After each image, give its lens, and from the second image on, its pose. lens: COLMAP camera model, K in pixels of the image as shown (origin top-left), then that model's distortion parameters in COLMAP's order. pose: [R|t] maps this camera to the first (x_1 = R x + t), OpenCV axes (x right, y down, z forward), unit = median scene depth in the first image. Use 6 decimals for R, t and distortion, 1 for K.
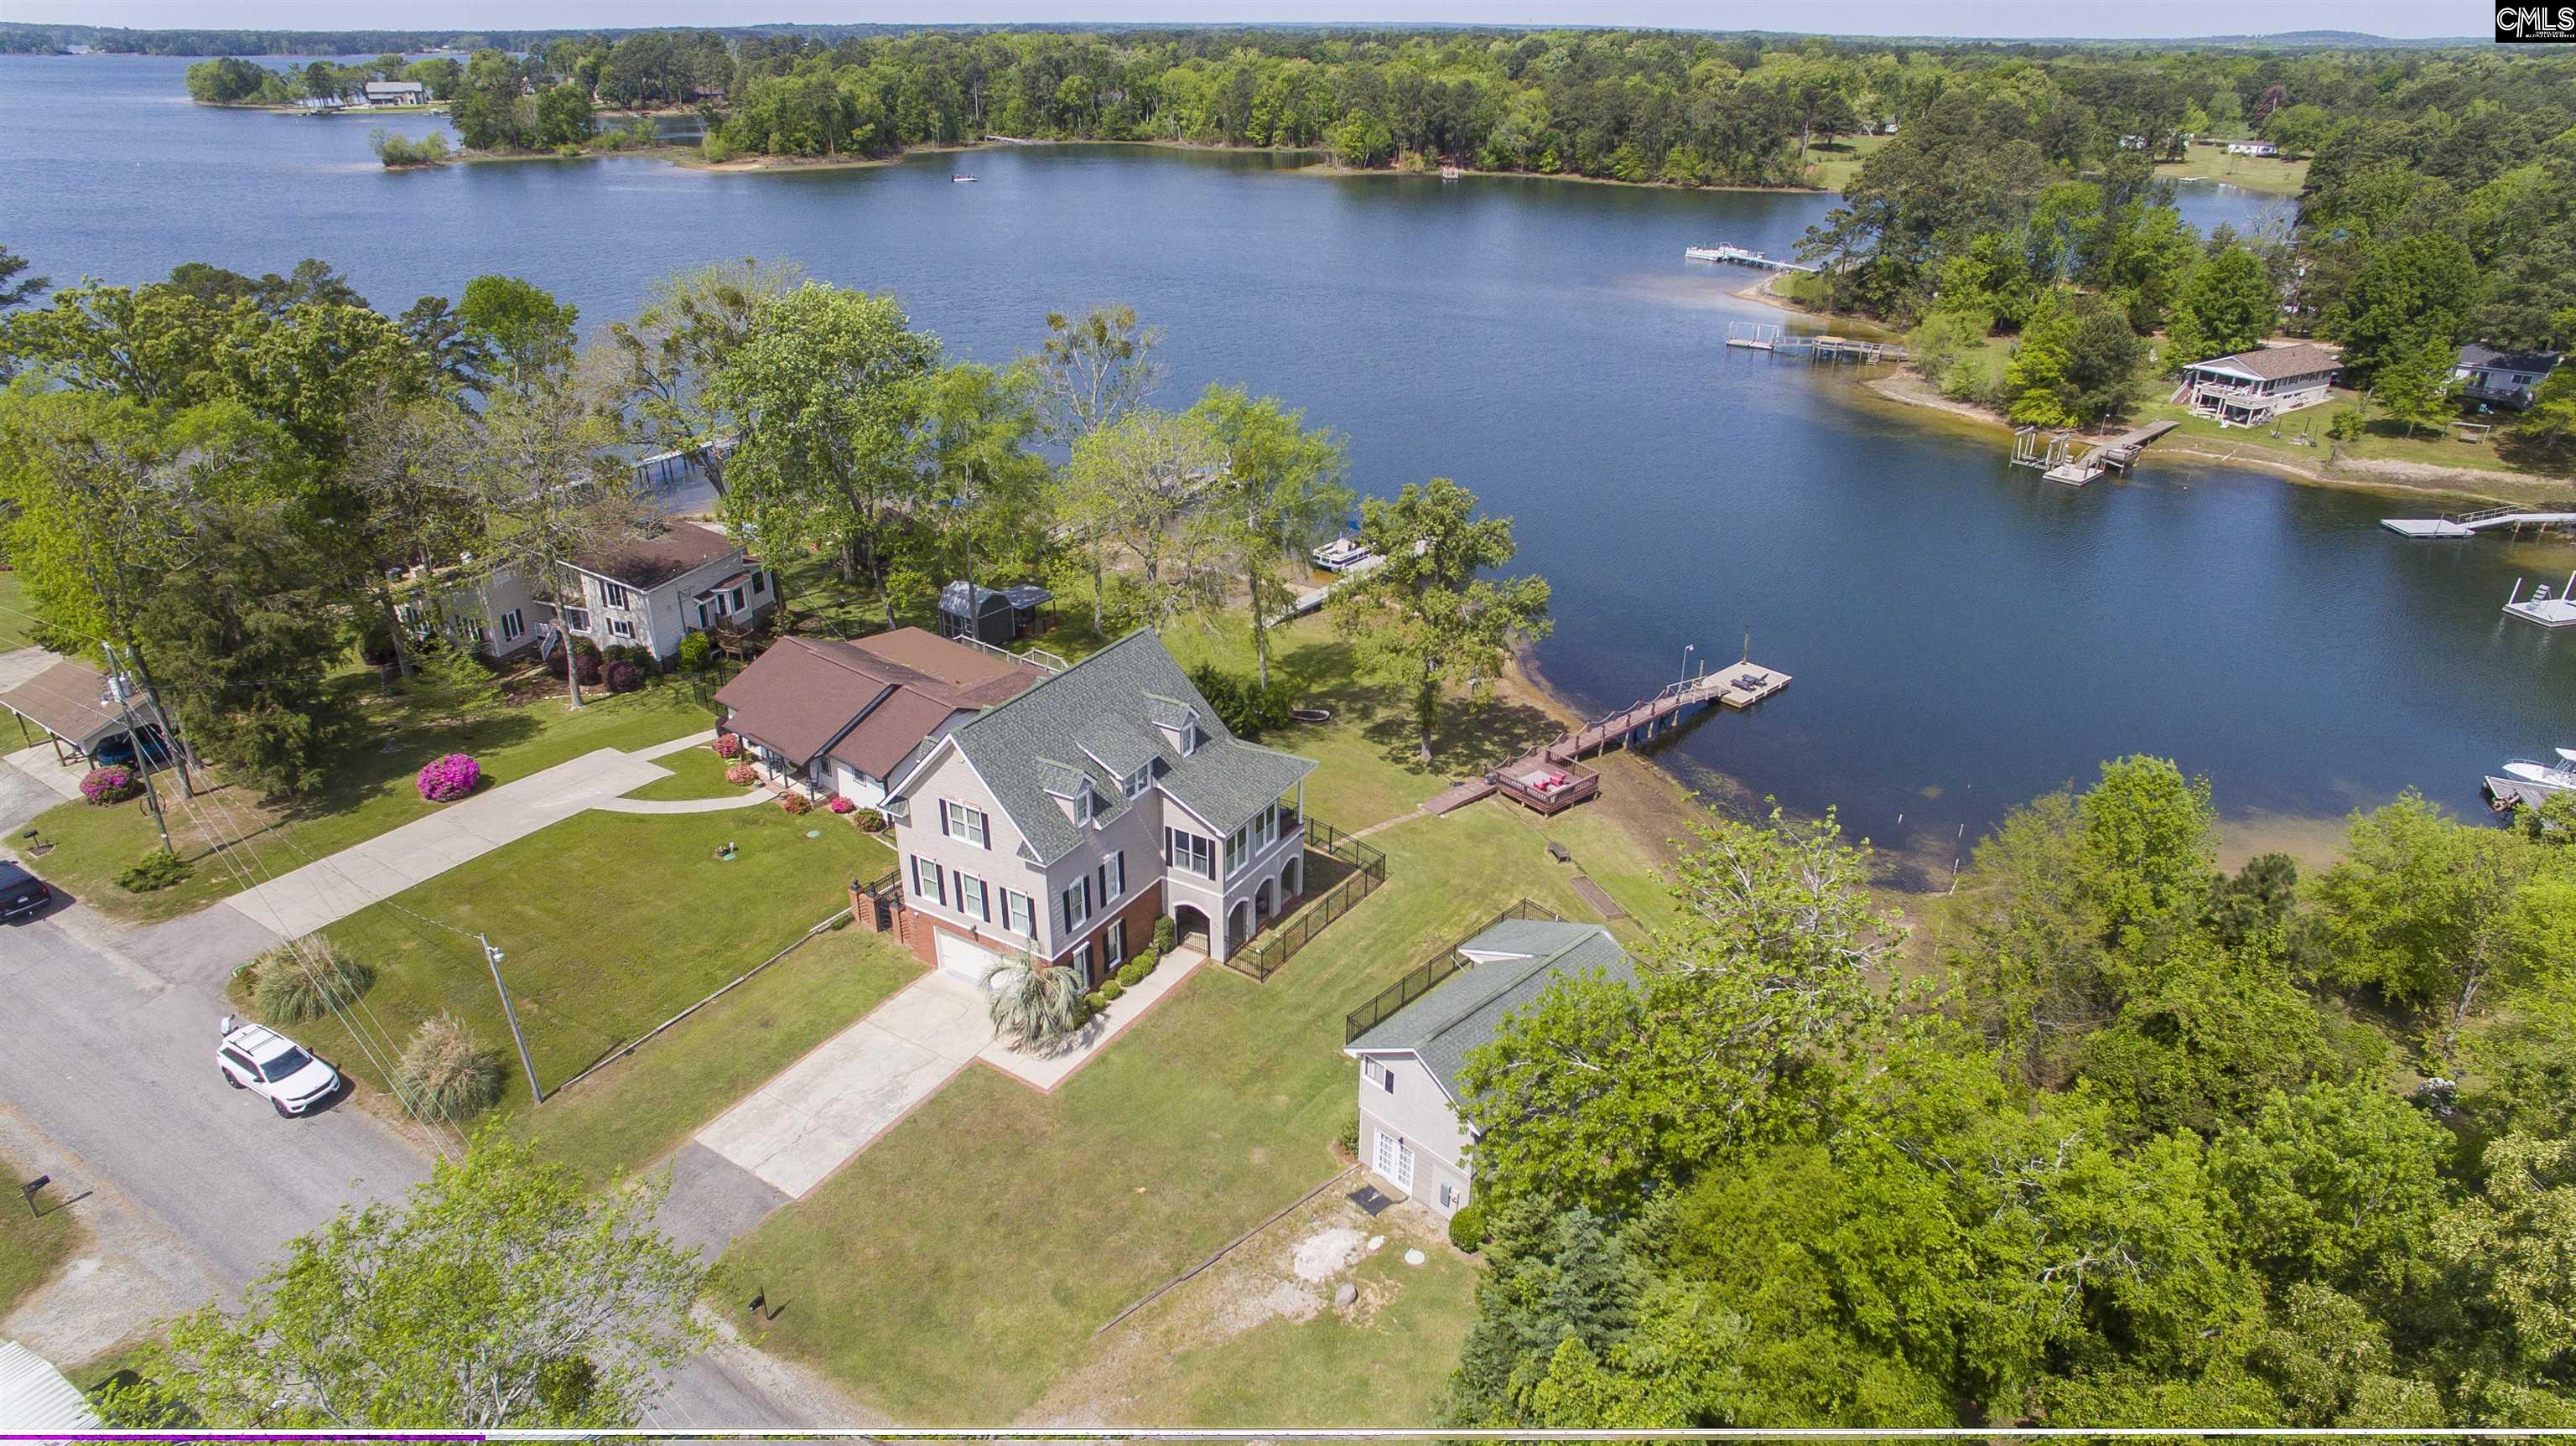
lens RADIAL K [[1501.4, 0, 1288.0], [0, 1501.4, 723.0], [0, 0, 1]] dist [-0.117260, 0.084944]
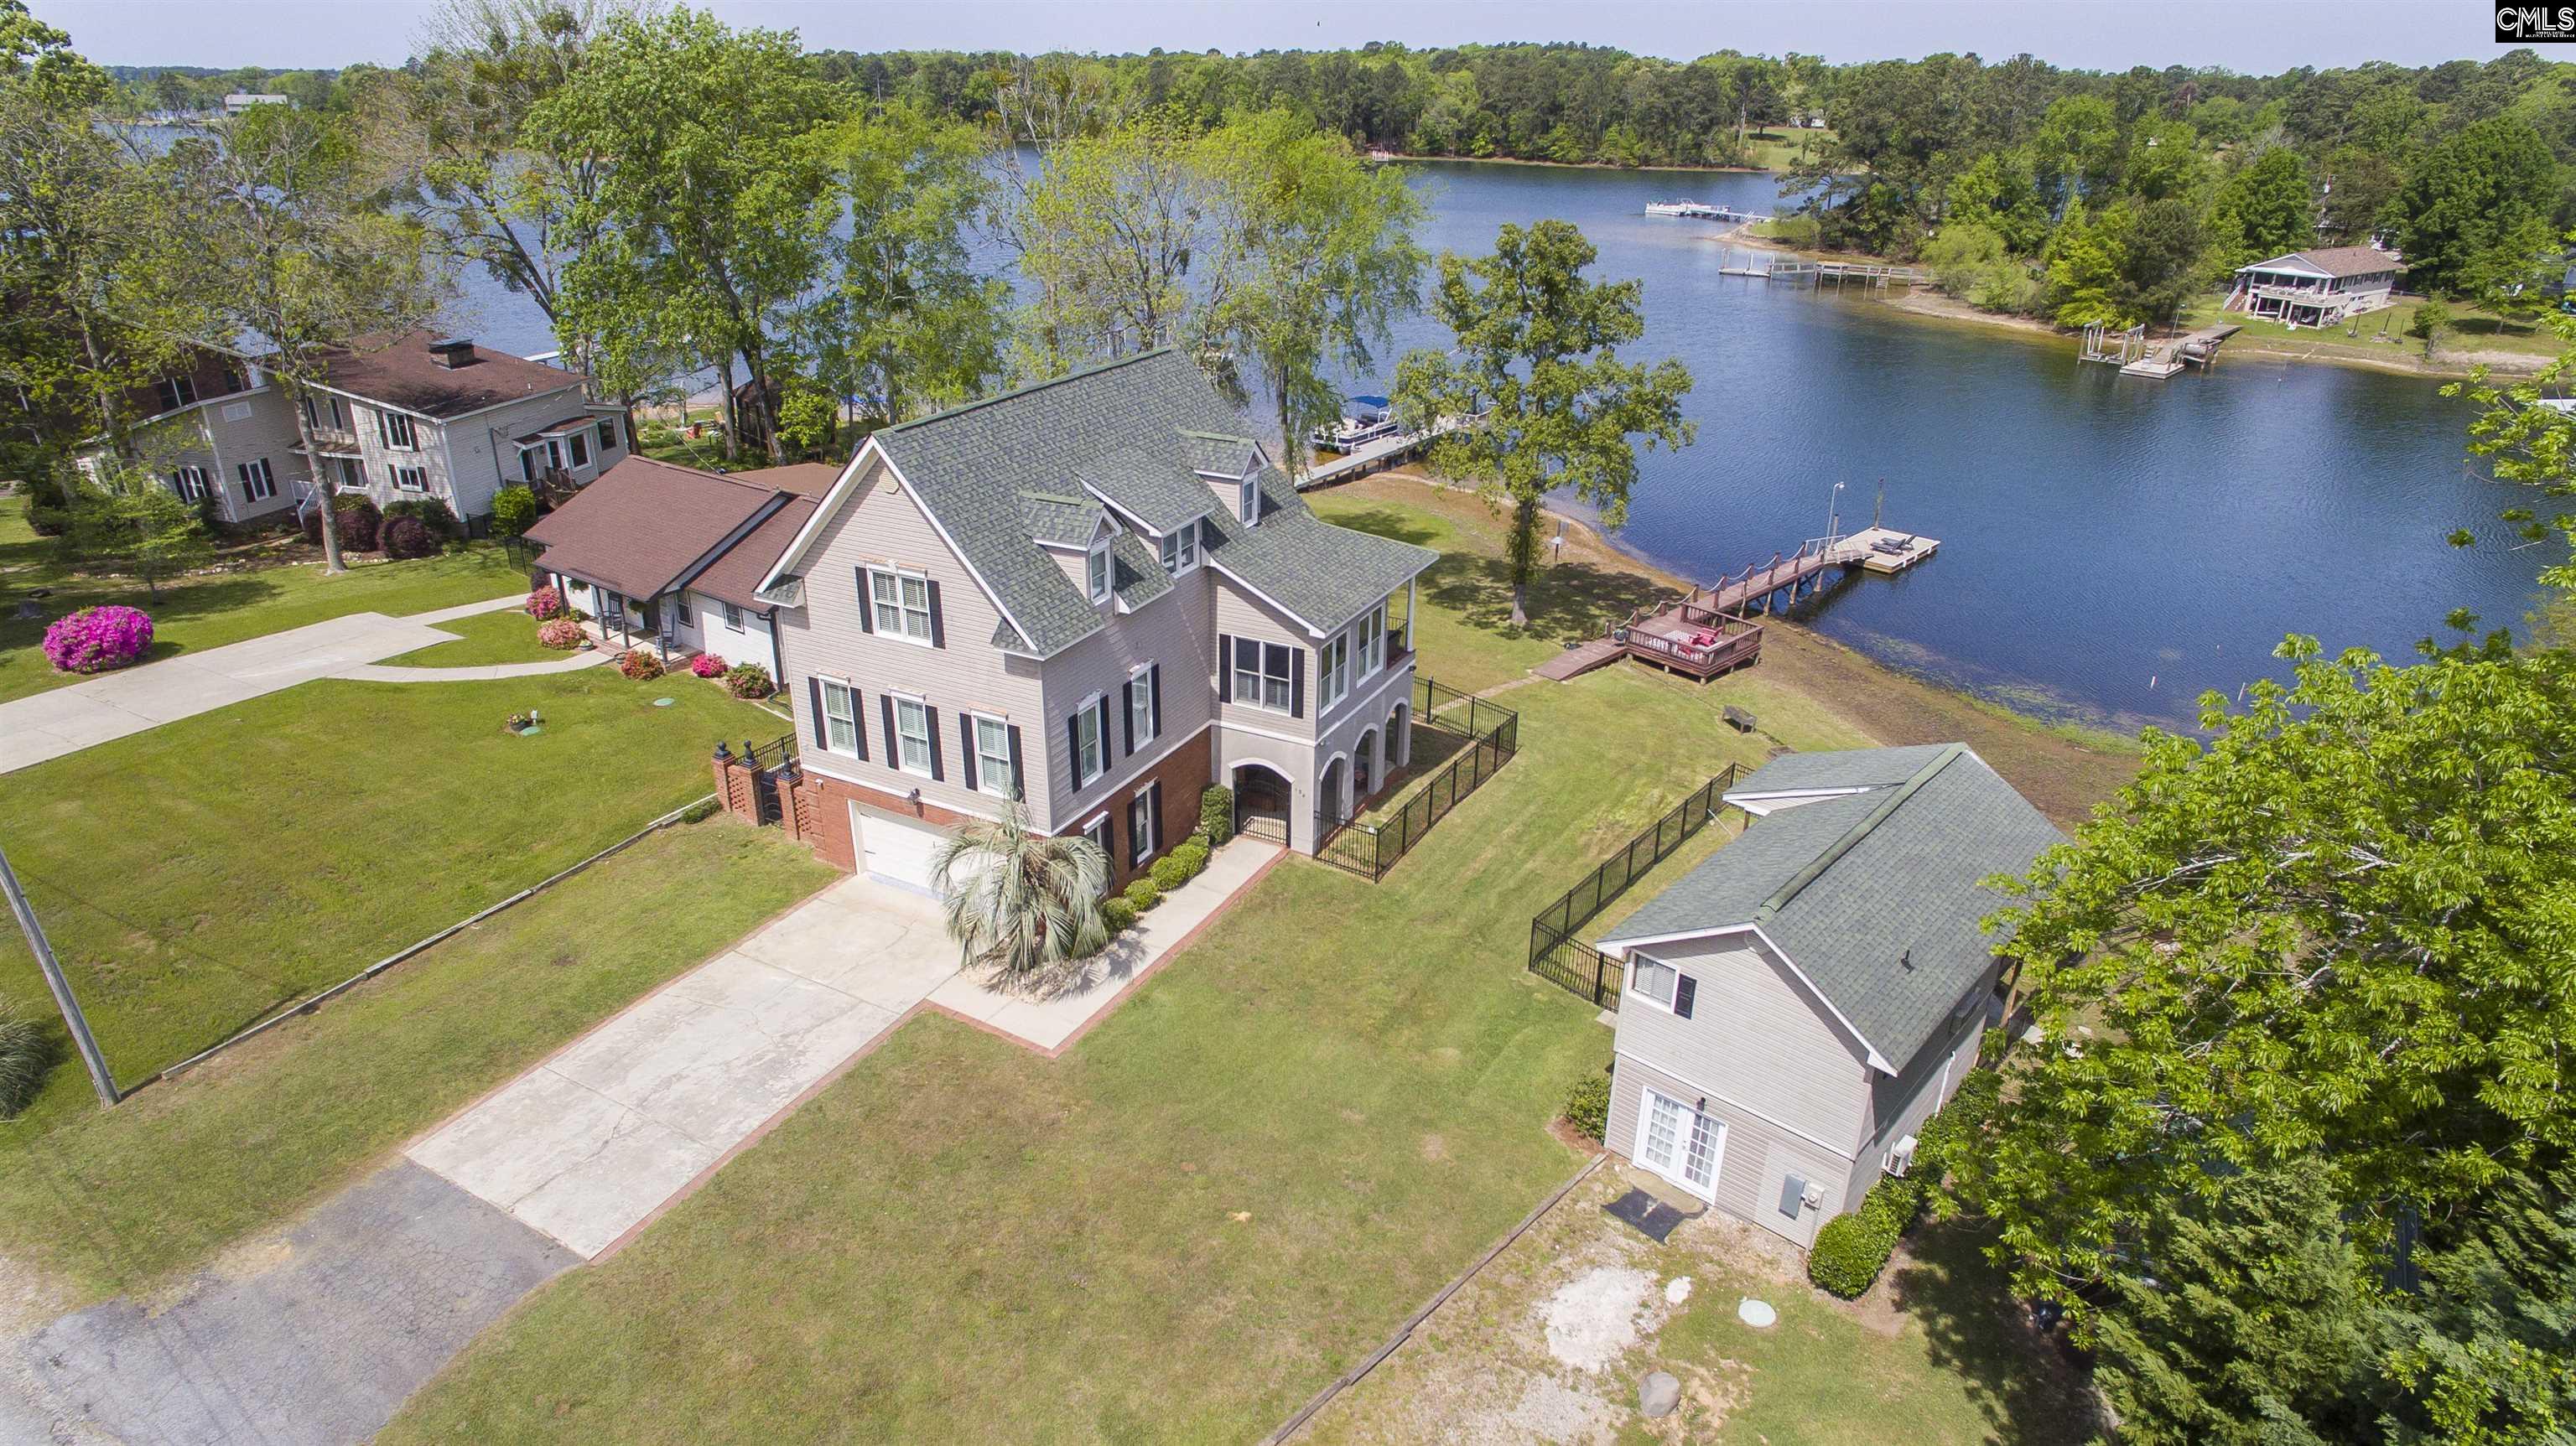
lens RADIAL K [[1501.4, 0, 1288.0], [0, 1501.4, 723.0], [0, 0, 1]] dist [-0.117260, 0.084944]
pose [[0.998098, -0.024116, 0.056727, -0.074496], [0.025547, 0.999370, -0.024635, 0.101208], [-0.056097, 0.026038, 0.998086, 0.308796]]
